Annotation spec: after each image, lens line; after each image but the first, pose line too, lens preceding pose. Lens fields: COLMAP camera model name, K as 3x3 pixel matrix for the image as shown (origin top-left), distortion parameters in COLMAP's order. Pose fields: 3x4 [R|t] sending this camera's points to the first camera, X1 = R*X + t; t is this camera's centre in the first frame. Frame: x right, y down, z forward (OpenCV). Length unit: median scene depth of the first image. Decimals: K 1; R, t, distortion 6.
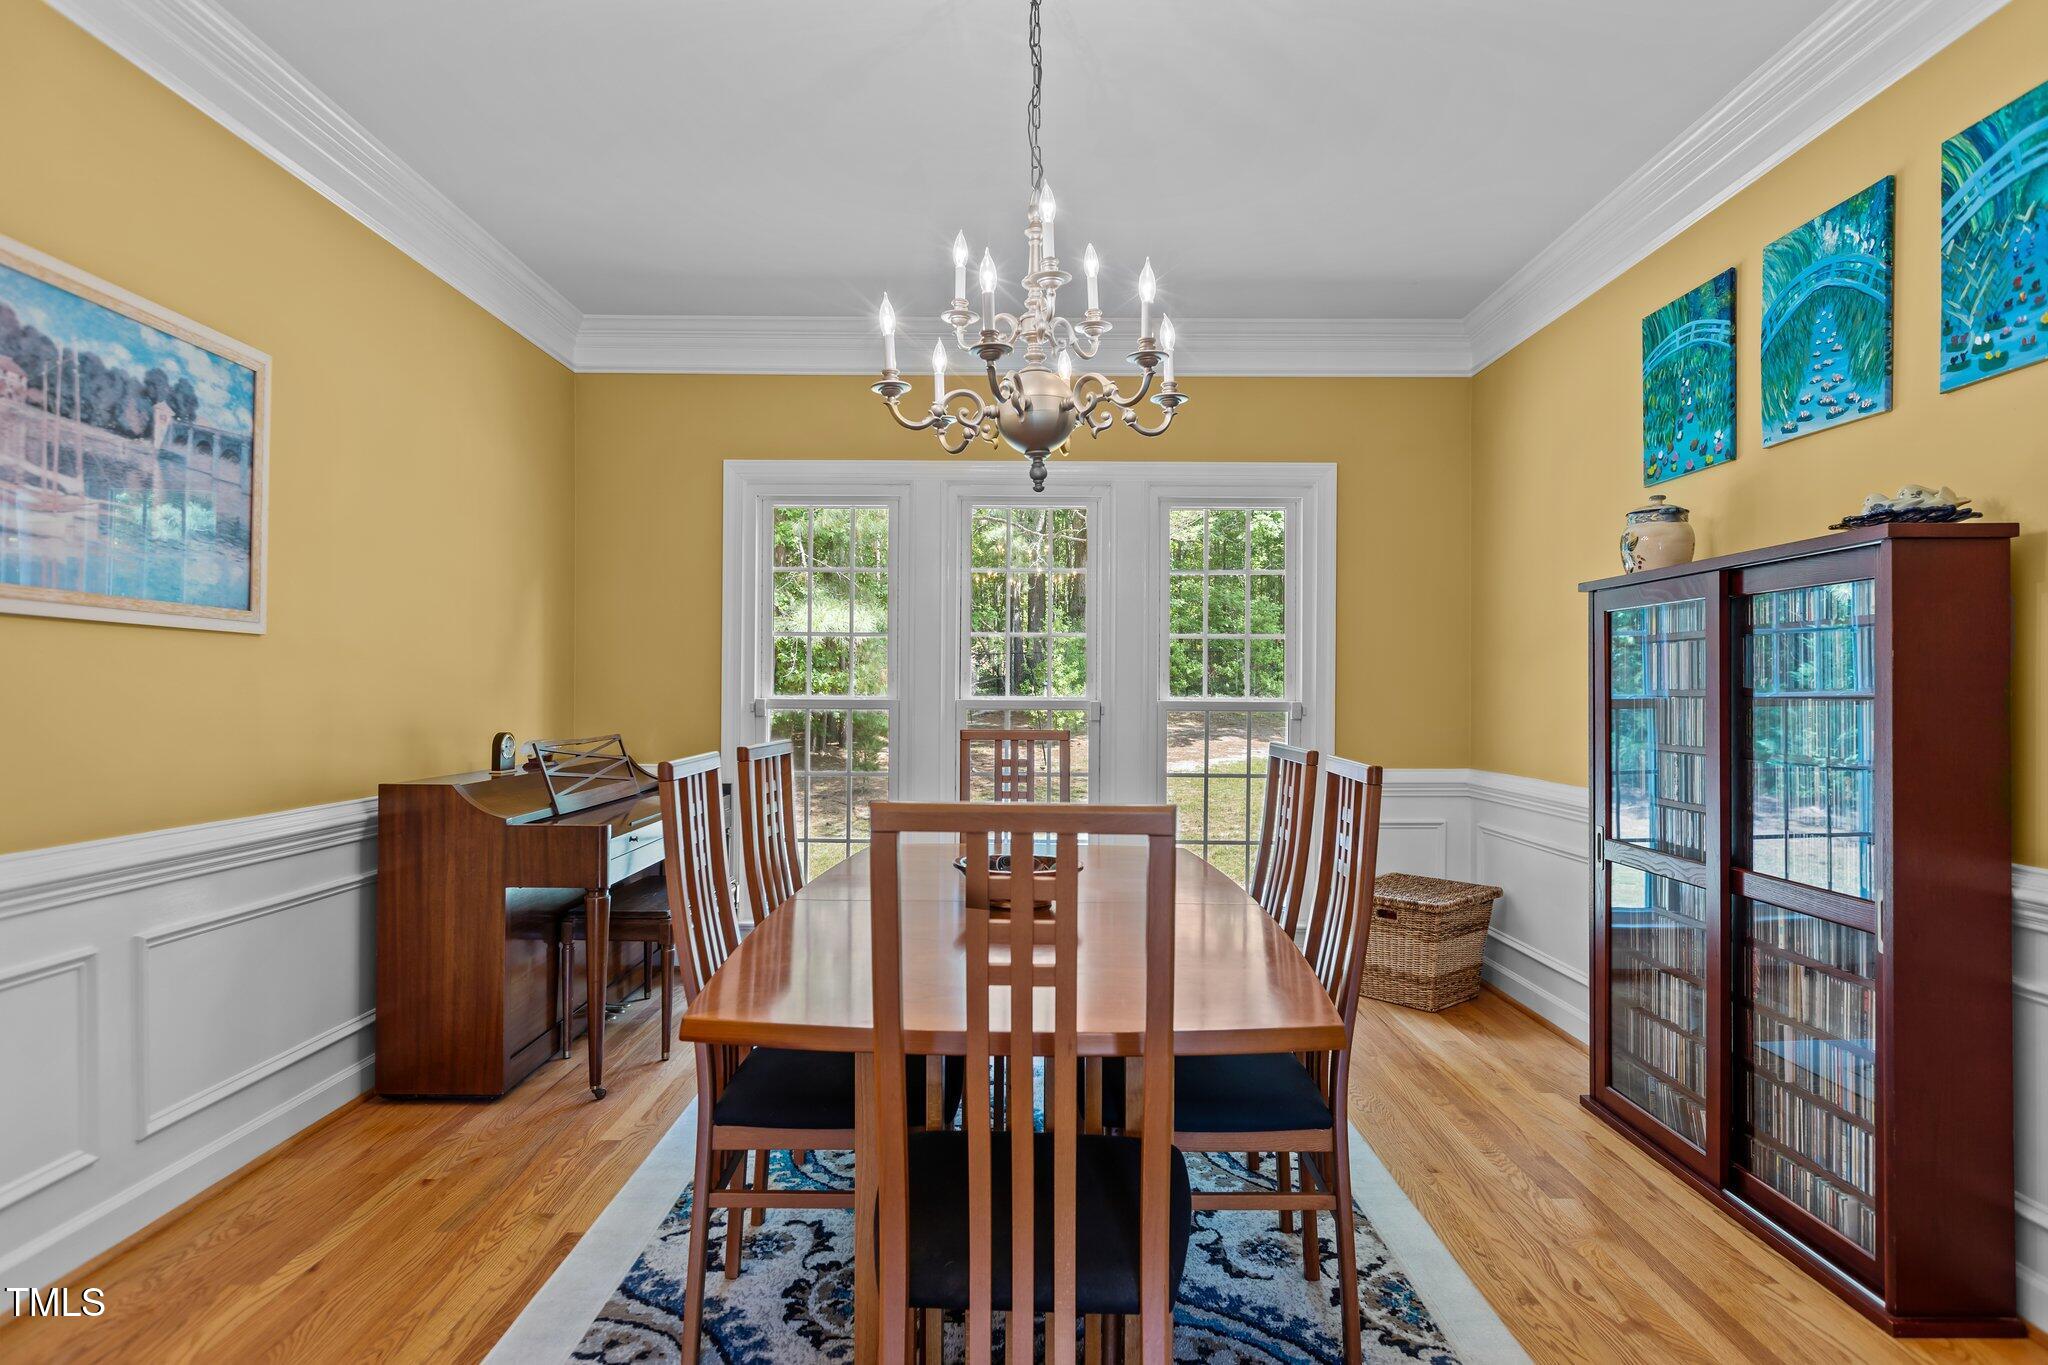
lens RADIAL K [[1109.6, 0, 1022.8], [0, 1109.6, 680.9], [0, 0, 1]] dist [-0.004253, -0.001182]
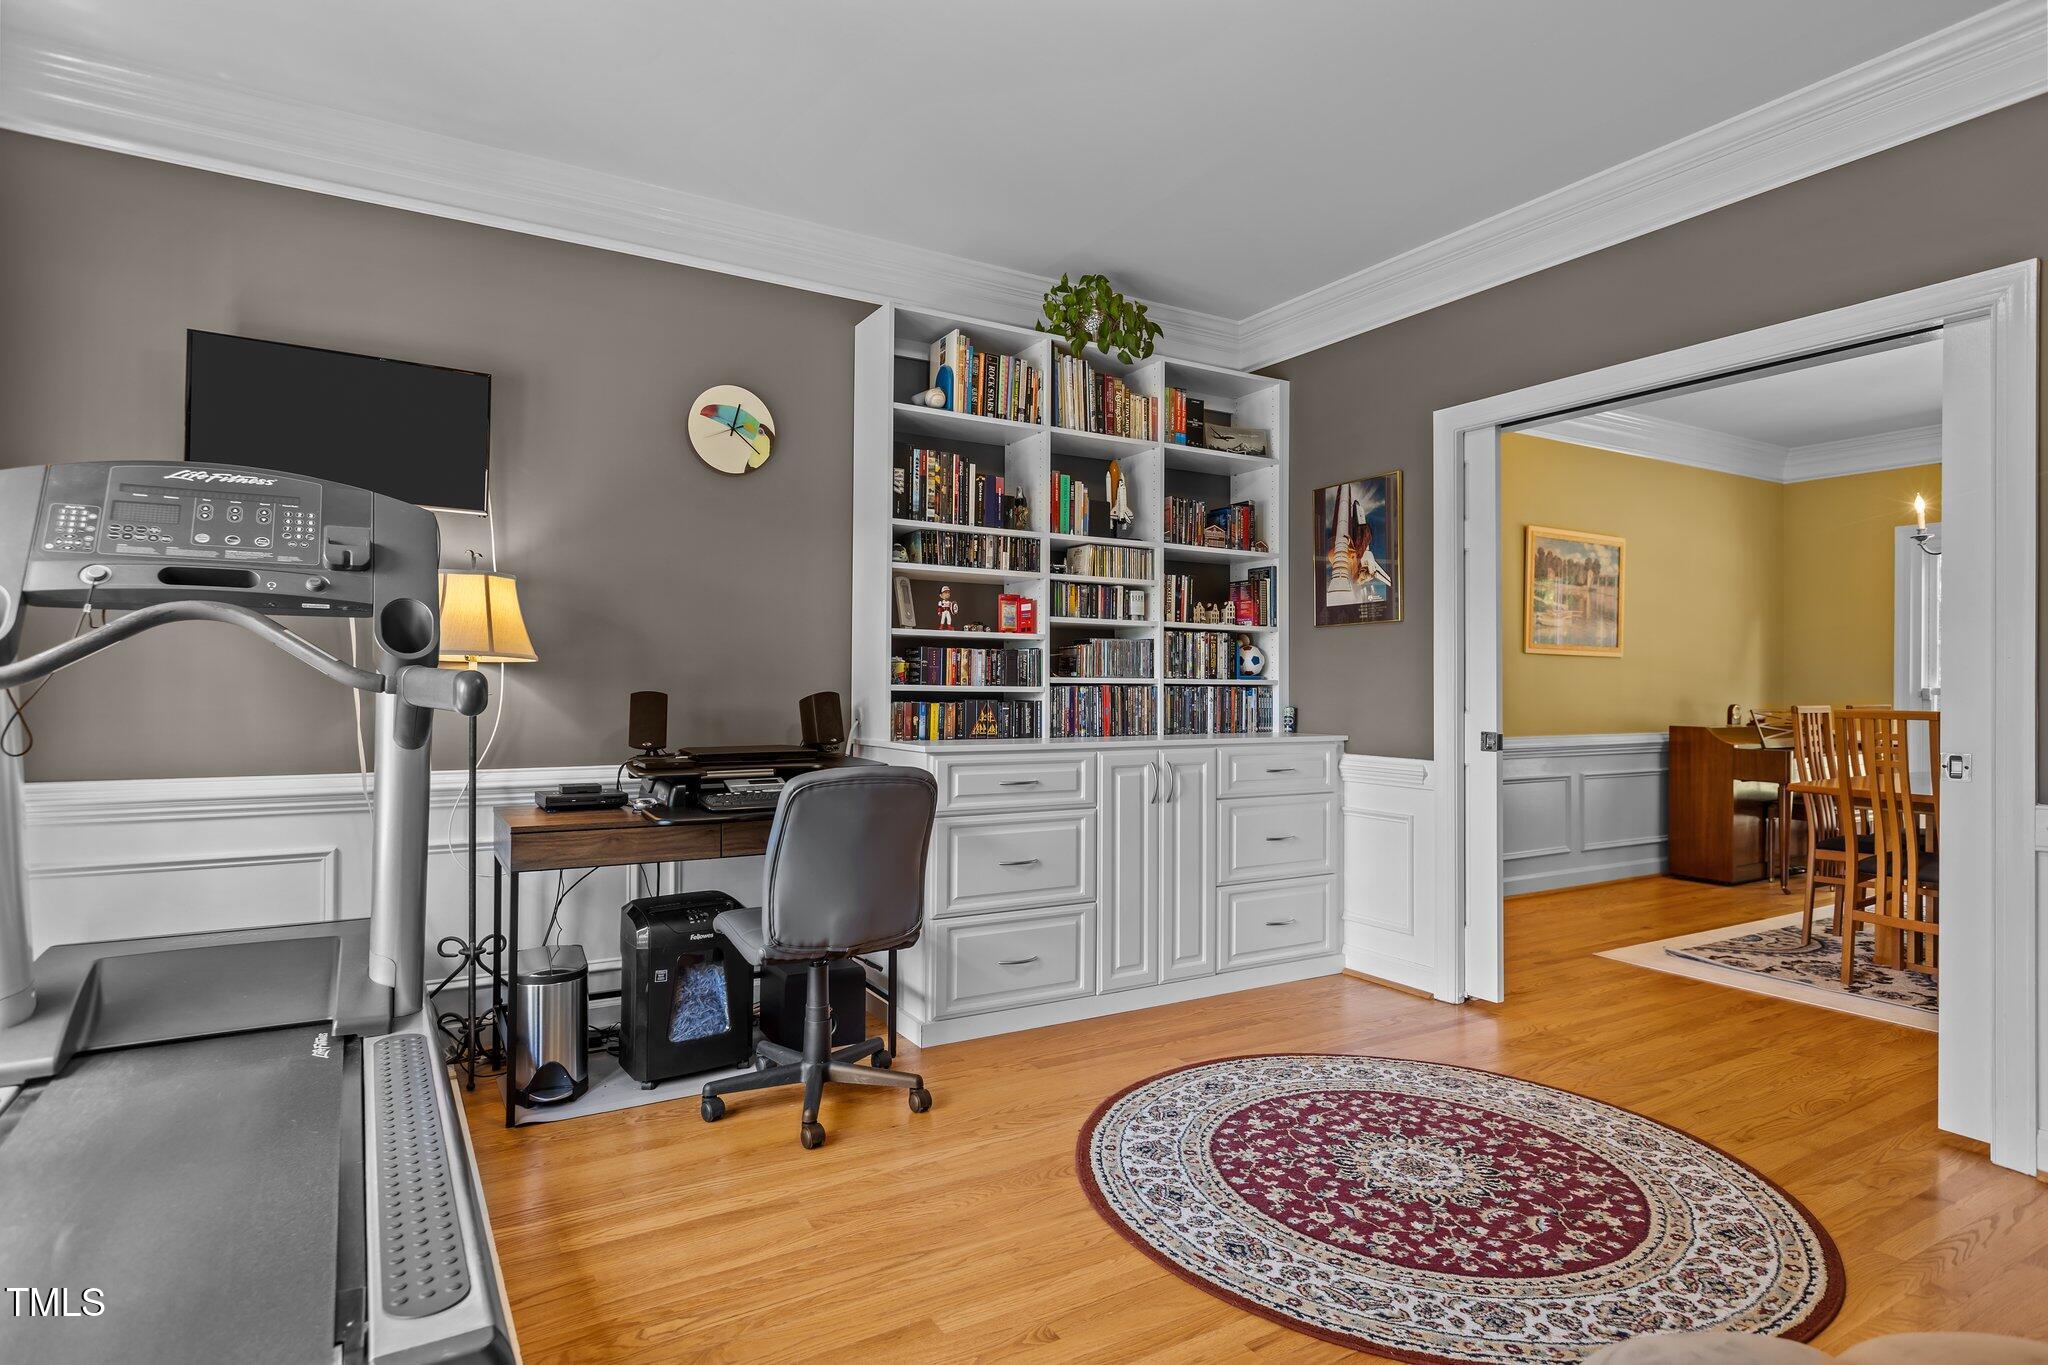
lens RADIAL K [[1109.6, 0, 1024.4], [0, 1109.6, 675.9], [0, 0, 1]] dist [-0.004253, -0.001182]
pose [[0.518792, -0.000746, -0.854900, 0.587559], [-0.001650, 0.999997, -0.001873, 0.004483], [0.854899, 0.002382, 0.518789, -1.149587]]
